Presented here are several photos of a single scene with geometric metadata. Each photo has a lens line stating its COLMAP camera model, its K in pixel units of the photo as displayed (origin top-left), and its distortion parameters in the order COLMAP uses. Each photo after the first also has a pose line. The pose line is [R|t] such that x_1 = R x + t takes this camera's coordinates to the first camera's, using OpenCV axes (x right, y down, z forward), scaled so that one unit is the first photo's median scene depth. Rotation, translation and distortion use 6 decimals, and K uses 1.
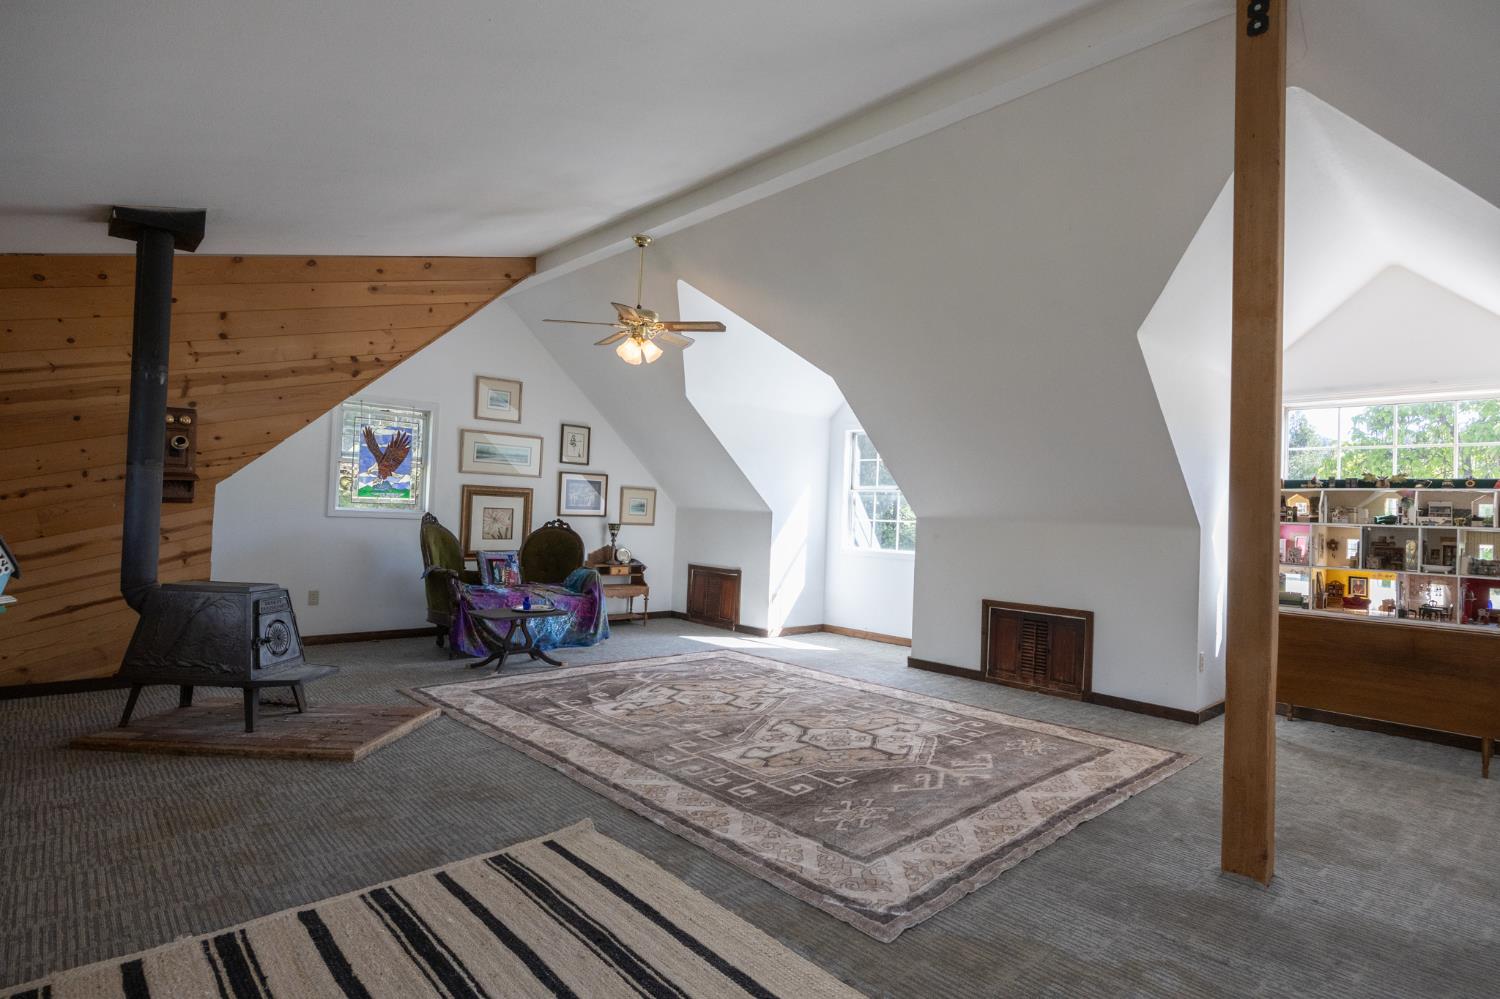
lens RADIAL K [[772.1, 0, 751.5], [0, 772.1, 501.0], [0, 0, 1]] dist [-0.011672, -0.000054]
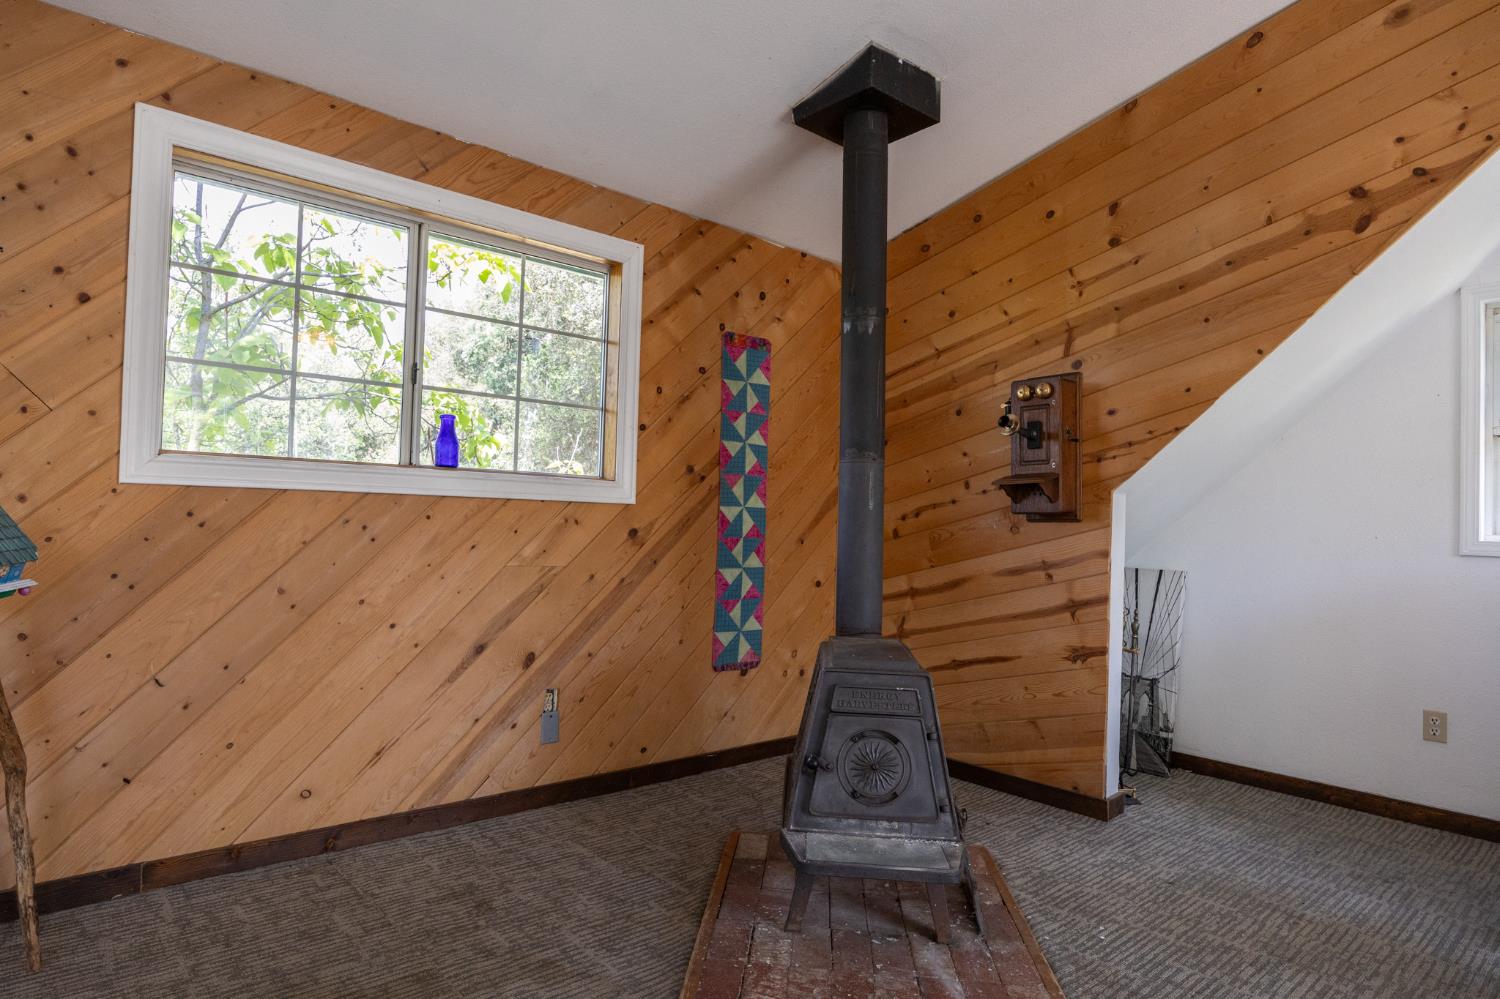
lens RADIAL K [[856.7, 0, 751.6], [0, 856.7, 495.1], [0, 0, 1]] dist [0.000230, 0.000088]
pose [[-0.032687, -0.066848, -0.997228, -0.025305], [-0.014614, 0.997686, -0.066400, 0.028440], [0.999359, 0.012403, -0.033588, 0.695166]]
